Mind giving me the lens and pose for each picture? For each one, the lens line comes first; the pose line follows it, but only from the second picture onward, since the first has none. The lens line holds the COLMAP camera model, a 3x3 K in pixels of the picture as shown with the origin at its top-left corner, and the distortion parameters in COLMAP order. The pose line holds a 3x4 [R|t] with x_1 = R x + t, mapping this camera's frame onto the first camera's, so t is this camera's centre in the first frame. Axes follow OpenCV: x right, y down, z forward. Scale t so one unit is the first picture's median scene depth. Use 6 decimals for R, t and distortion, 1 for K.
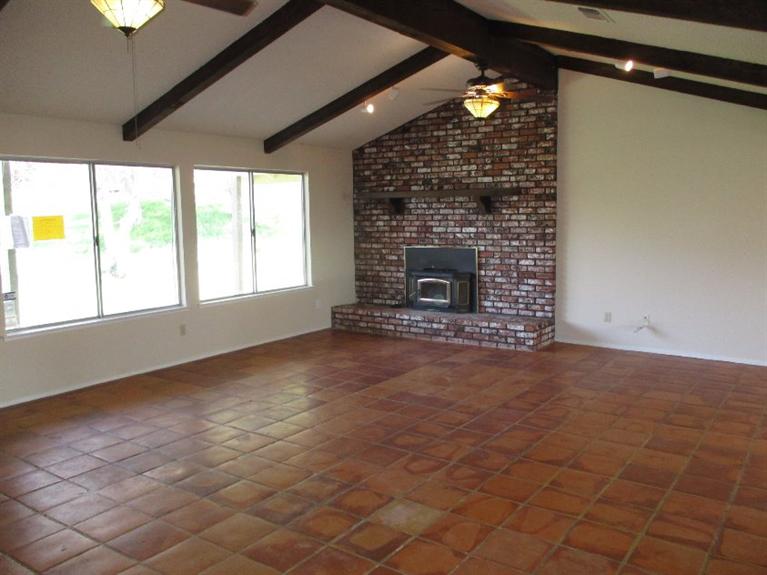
lens RADIAL K [[644.2, 0, 383.8], [0, 644.2, 286.7], [0, 0, 1]] dist [-0.039307, 0.022518]
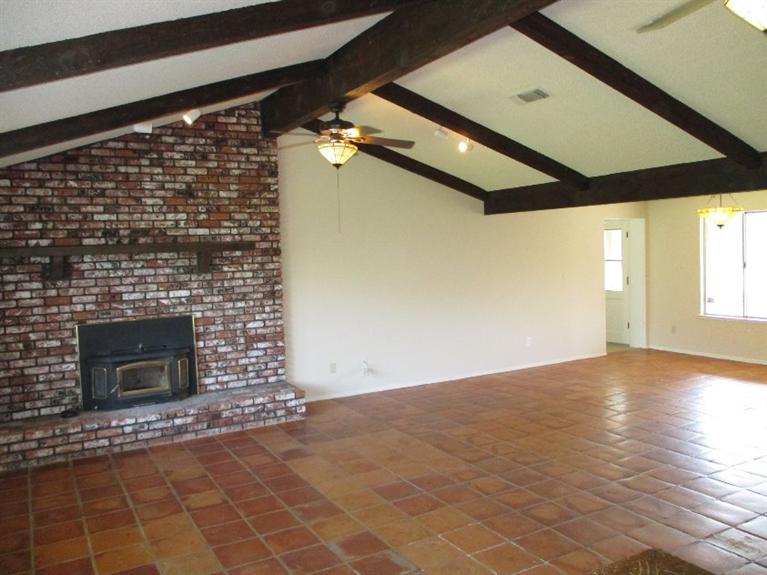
lens RADIAL K [[644.2, 0, 382.4], [0, 644.2, 284.8], [0, 0, 1]] dist [-0.039307, 0.022518]
pose [[0.421730, -0.053149, 0.905162, -0.498279], [0.135969, 0.990700, -0.005179, -0.062802], [-0.896469, 0.125259, 0.425035, 0.449428]]
